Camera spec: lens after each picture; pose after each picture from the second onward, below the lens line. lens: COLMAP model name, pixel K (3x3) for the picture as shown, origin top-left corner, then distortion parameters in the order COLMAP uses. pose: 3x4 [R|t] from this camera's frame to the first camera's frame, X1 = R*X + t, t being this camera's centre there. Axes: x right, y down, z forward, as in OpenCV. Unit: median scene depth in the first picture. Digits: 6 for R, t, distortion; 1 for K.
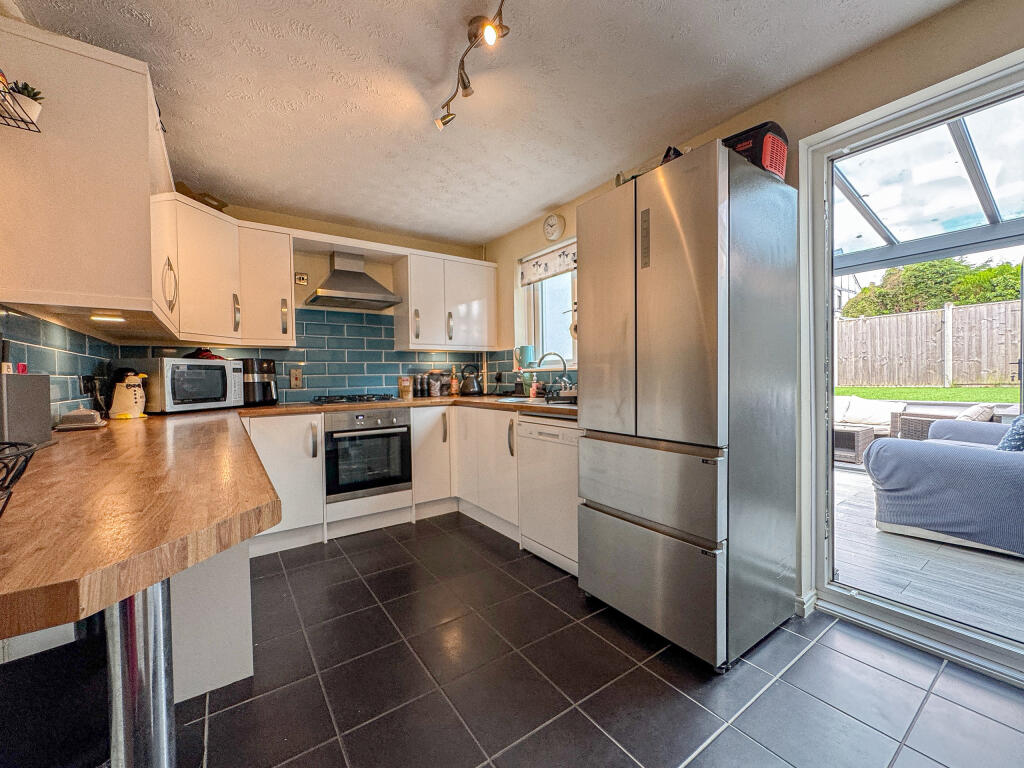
lens RADIAL K [[415.5, 0, 512.0], [0, 415.5, 384.0], [0, 0, 1]] dist [0.001255, 0.000313]
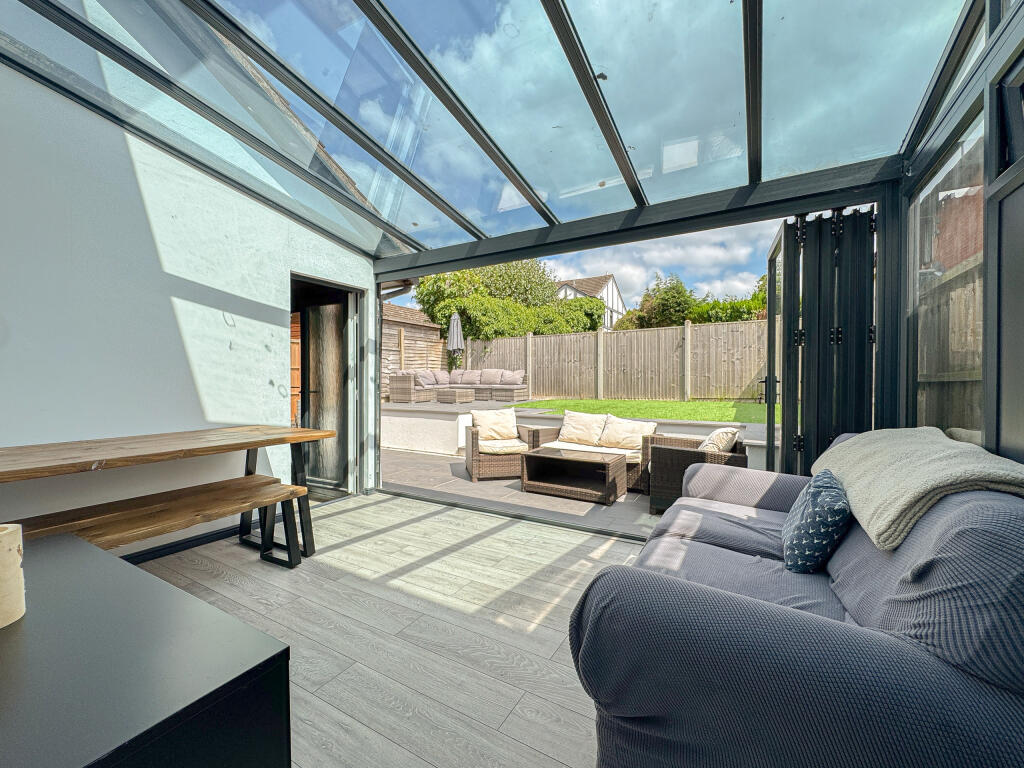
lens RADIAL K [[415.5, 0, 512.0], [0, 415.5, 384.0], [0, 0, 1]] dist [0.001255, 0.000313]
pose [[0.911183, 0.017729, 0.411620, 0.222375], [-0.011083, 0.999767, -0.018528, -0.010650], [-0.411853, 0.012321, 0.911167, 0.235609]]
